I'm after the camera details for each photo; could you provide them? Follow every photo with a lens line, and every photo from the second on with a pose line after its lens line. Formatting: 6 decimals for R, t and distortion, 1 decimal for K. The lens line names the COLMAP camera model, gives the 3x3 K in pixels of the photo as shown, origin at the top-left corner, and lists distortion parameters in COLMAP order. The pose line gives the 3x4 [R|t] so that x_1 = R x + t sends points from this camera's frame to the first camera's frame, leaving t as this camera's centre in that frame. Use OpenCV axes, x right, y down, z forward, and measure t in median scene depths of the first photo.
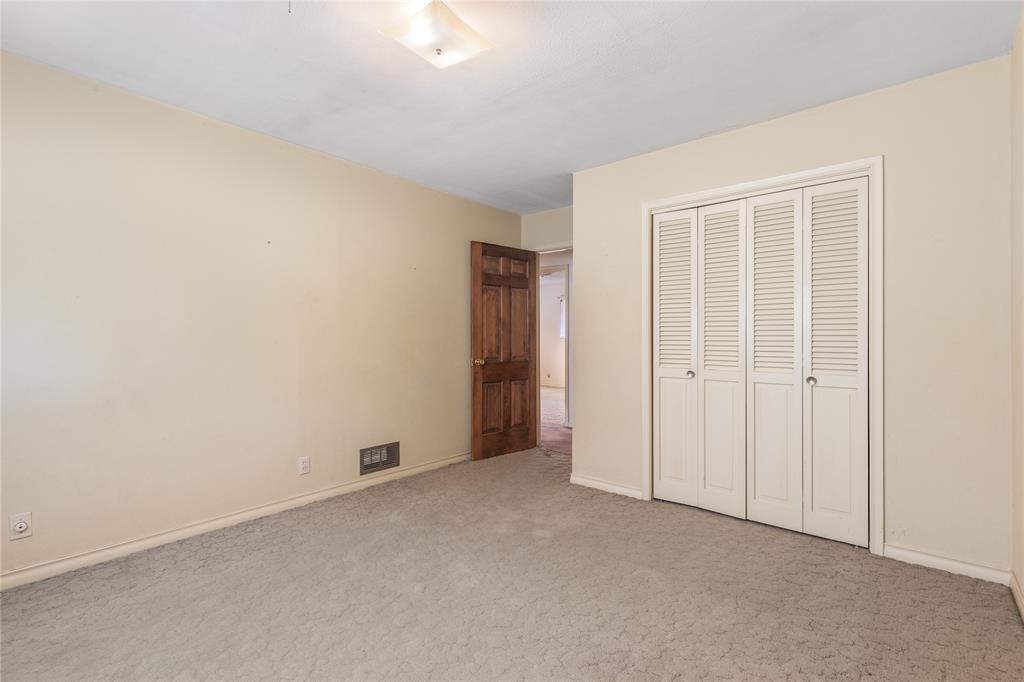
lens RADIAL K [[450.7, 0, 512.0], [0, 450.7, 341.0], [0, 0, 1]] dist [-0.001729, -0.000309]
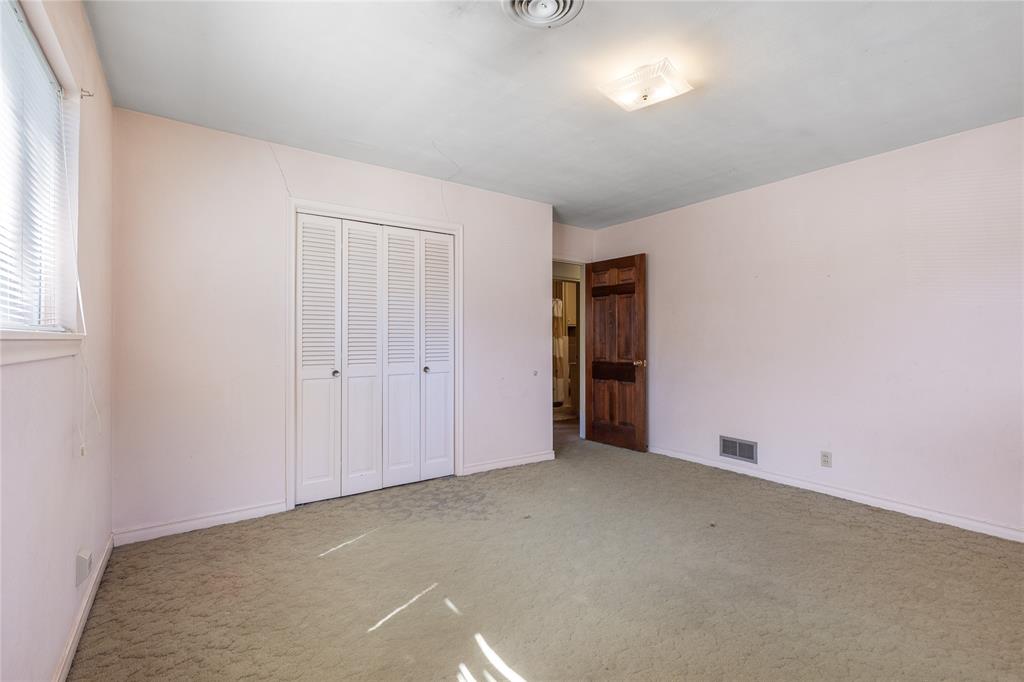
lens RADIAL K [[450.7, 0, 512.0], [0, 450.7, 341.0], [0, 0, 1]] dist [-0.001729, -0.000309]
pose [[0.268955, -0.000207, 0.963153, -0.569836], [0.010862, 0.999937, -0.002819, 0.005472], [-0.963091, 0.011220, 0.268940, 0.336226]]
